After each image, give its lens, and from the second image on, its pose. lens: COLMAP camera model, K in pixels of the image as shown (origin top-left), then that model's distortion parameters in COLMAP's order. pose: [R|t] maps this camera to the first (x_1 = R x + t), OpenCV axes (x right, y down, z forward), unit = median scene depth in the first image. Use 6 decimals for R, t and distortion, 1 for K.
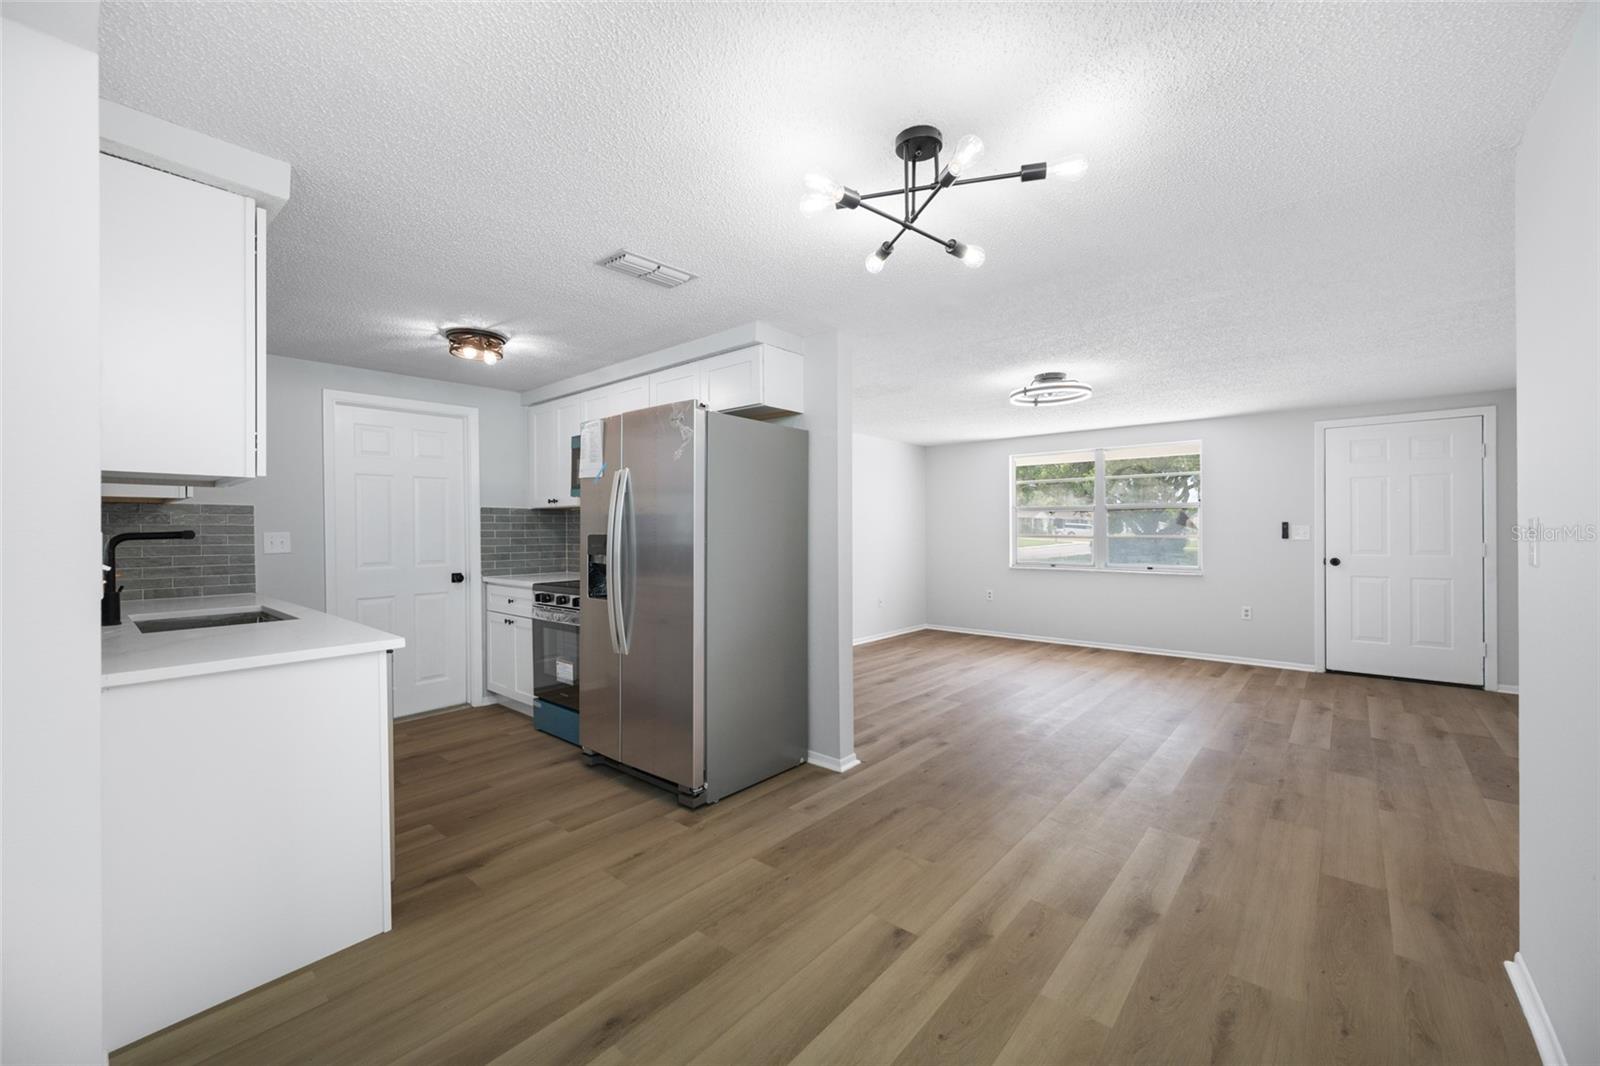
lens RADIAL K [[626.2, 0, 796.7], [0, 626.2, 529.7], [0, 0, 1]] dist [-0.017684, 0.005122]
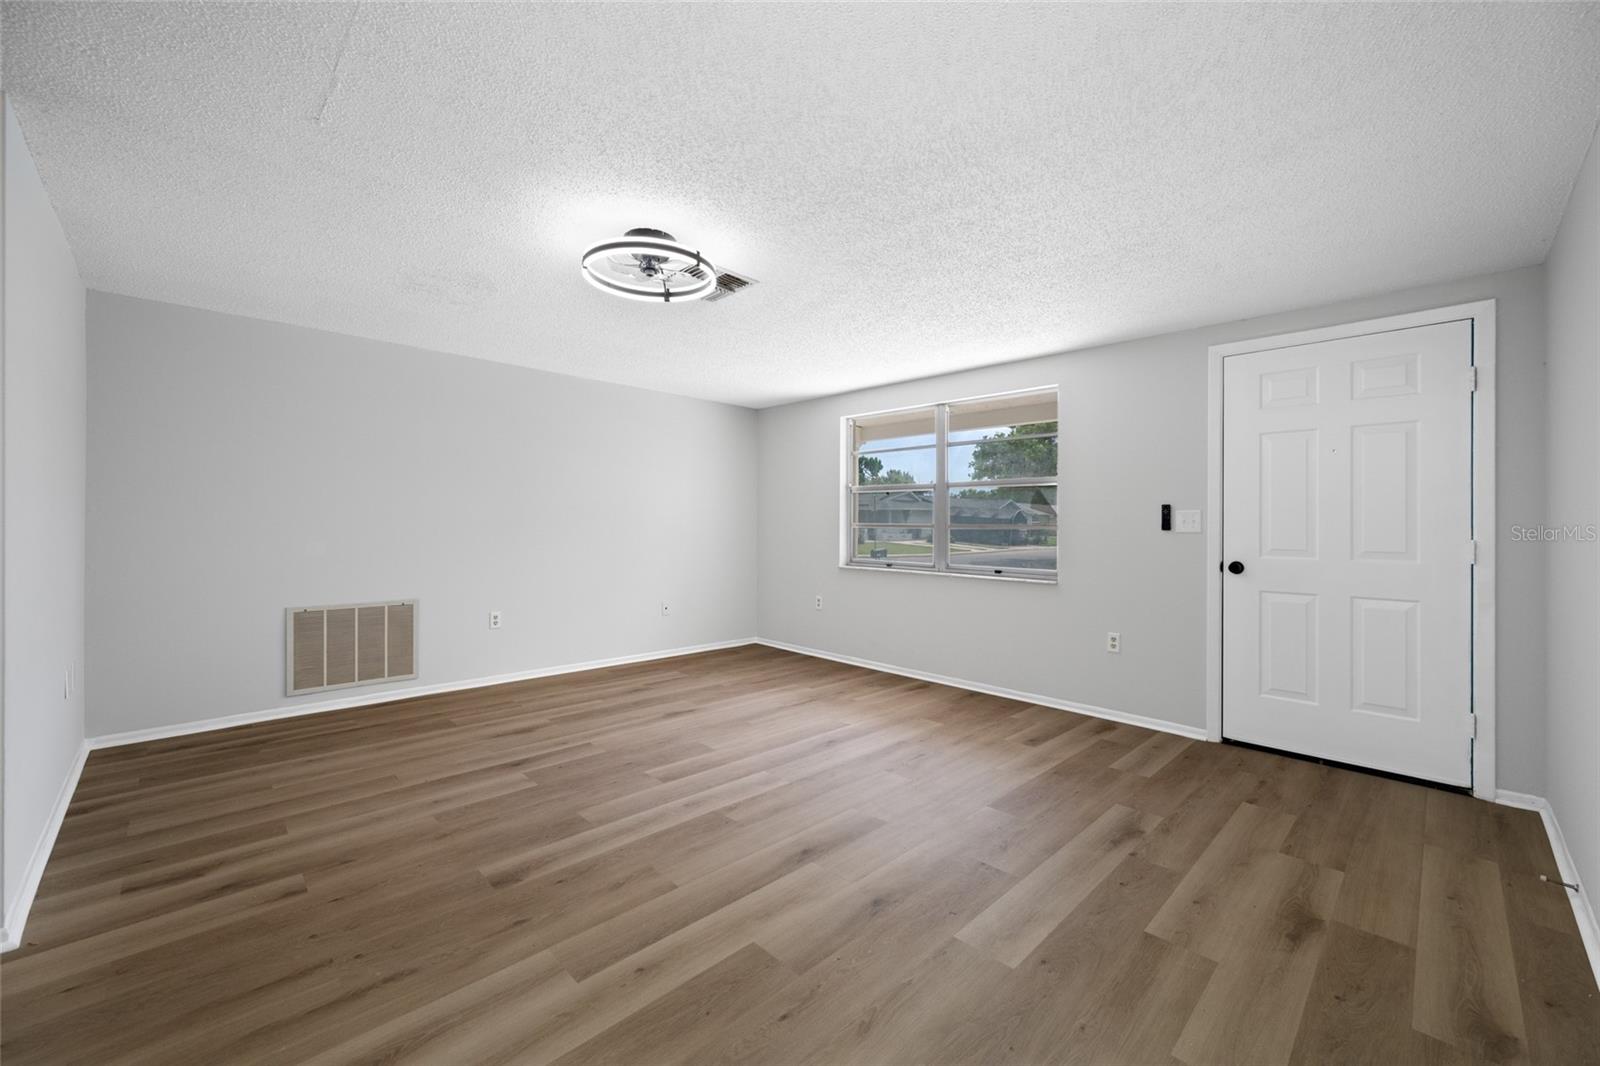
lens RADIAL K [[625.1, 0, 808.7], [0, 625.1, 521.5], [0, 0, 1]] dist [-0.000181, -0.000058]
pose [[0.997693, 0.015417, -0.066110, 0.562851], [-0.015786, 0.999863, -0.005068, 0.017808], [0.066023, 0.006100, 0.997799, 0.399046]]
